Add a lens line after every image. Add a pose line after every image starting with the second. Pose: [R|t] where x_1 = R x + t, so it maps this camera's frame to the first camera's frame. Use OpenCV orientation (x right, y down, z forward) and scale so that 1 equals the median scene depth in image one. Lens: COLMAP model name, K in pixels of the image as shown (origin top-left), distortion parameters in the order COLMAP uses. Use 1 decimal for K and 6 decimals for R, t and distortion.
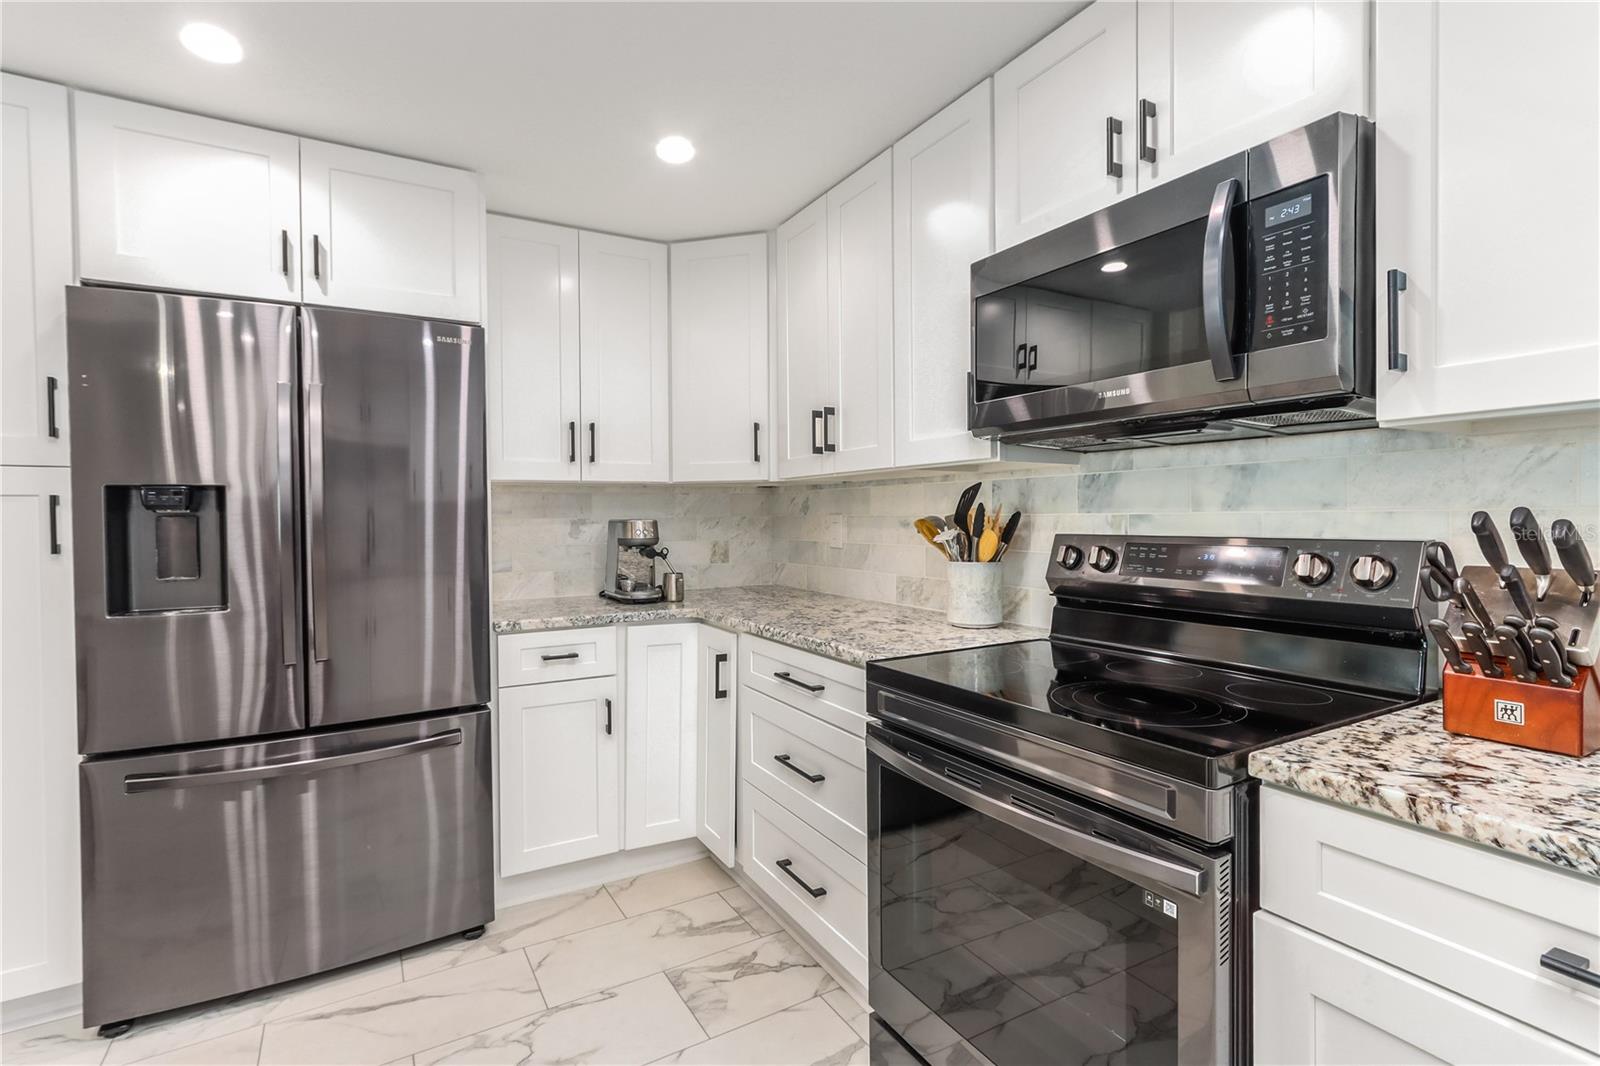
lens RADIAL K [[749.0, 0, 761.1], [0, 749.0, 529.1], [0, 0, 1]] dist [-0.000073, 0.000198]
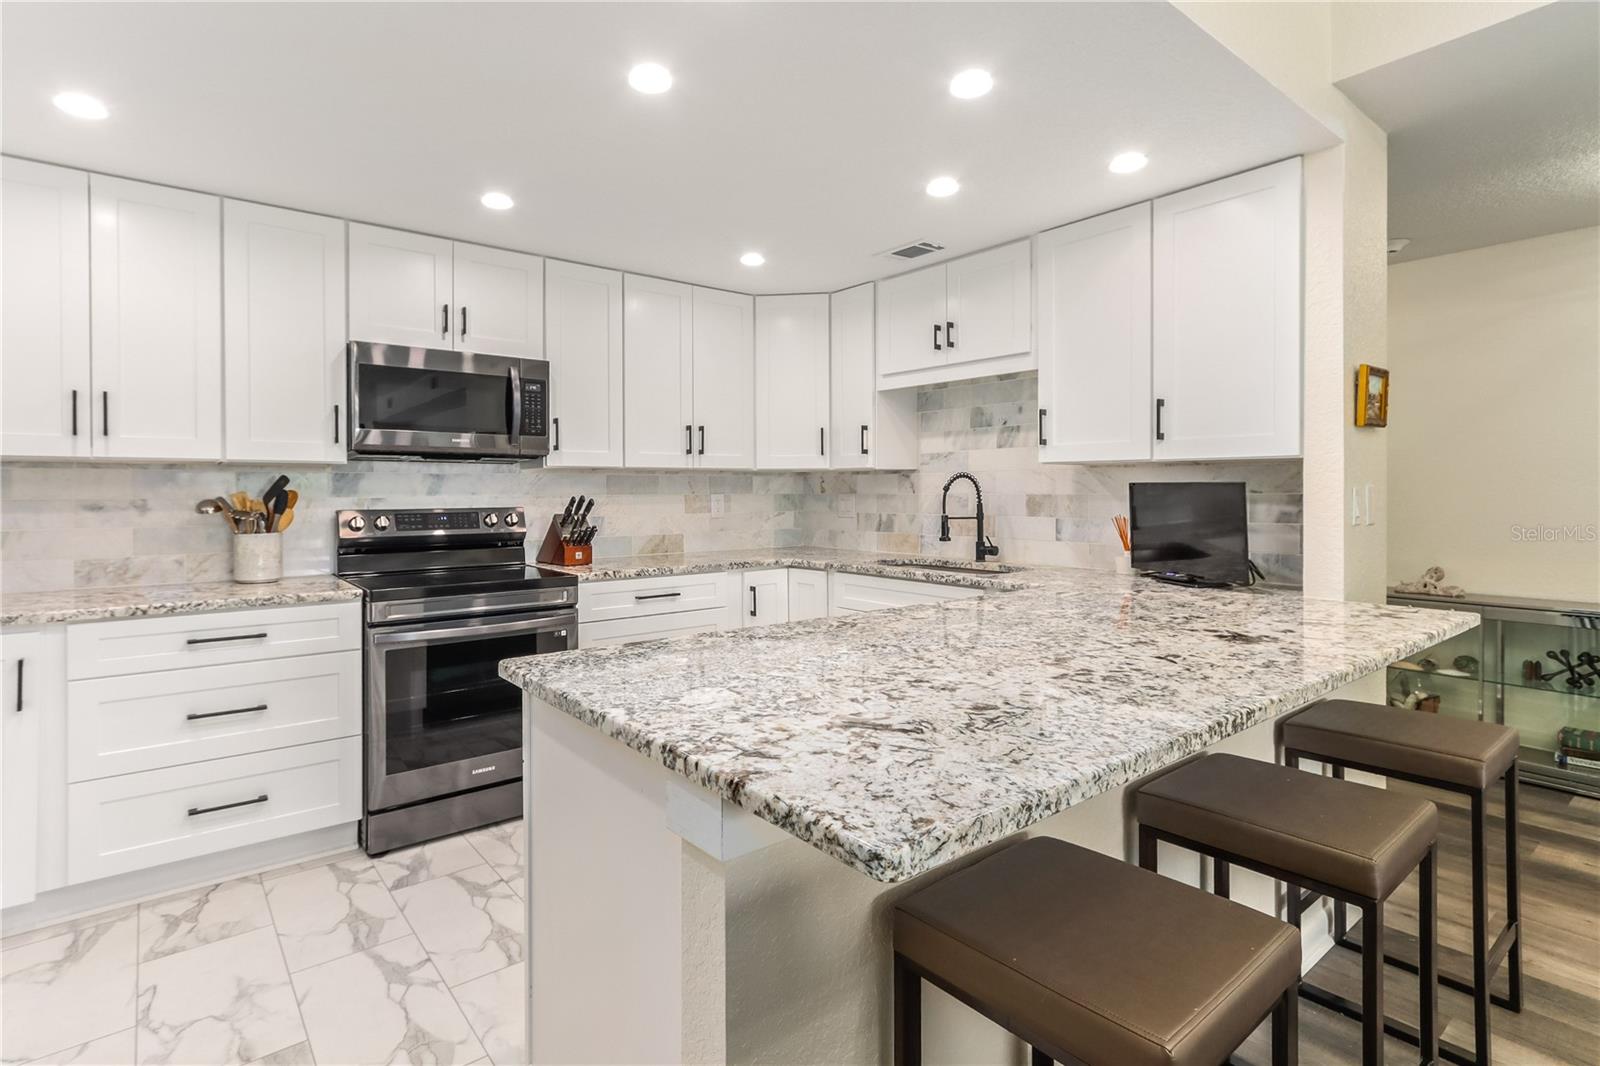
lens RADIAL K [[790.9, 0, 777.1], [0, 790.9, 502.2], [0, 0, 1]] dist [-0.003276, 0.000415]
pose [[-0.167491, -0.001510, 0.985872, -2.250100], [0.022758, 0.999726, 0.005398, 0.002656], [-0.985611, 0.023341, -0.167411, 0.592202]]
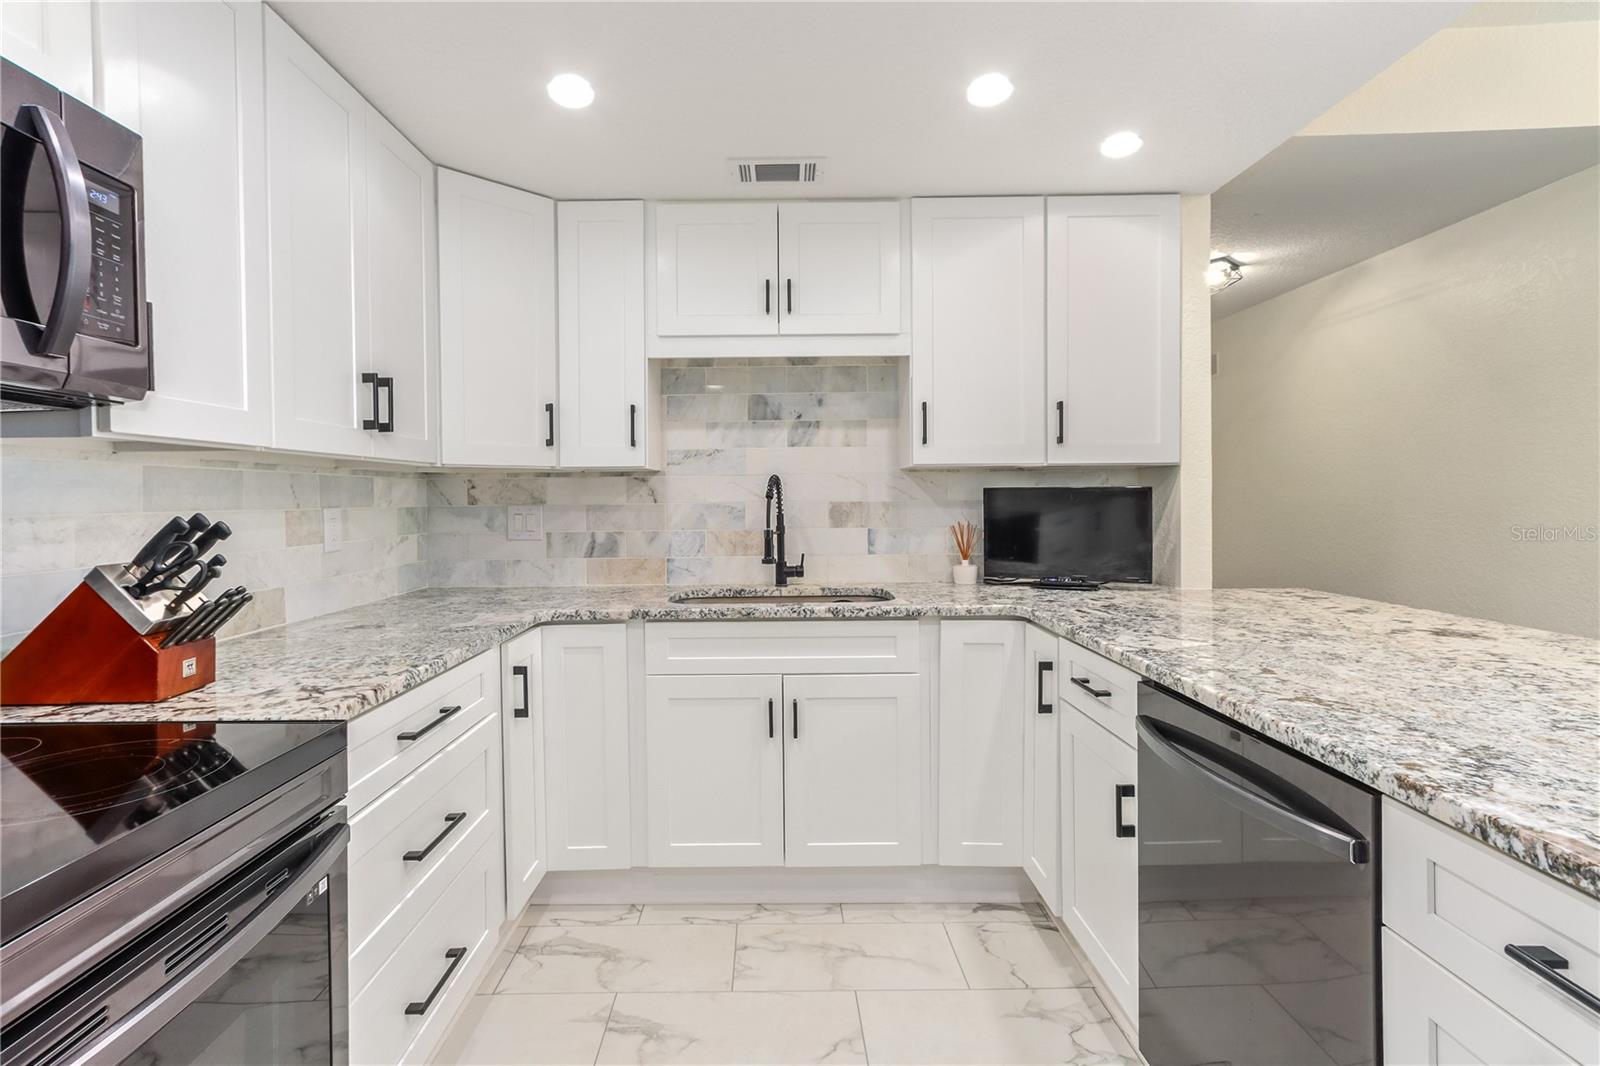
lens RADIAL K [[761.0, 0, 776.1], [0, 761.0, 513.9], [0, 0, 1]] dist [-0.004979, 0.007412]
pose [[-0.878986, 0.012335, 0.476687, -0.472024], [0.030296, 0.999090, 0.030011, -0.030654], [-0.475884, 0.040821, -0.878560, 1.406190]]
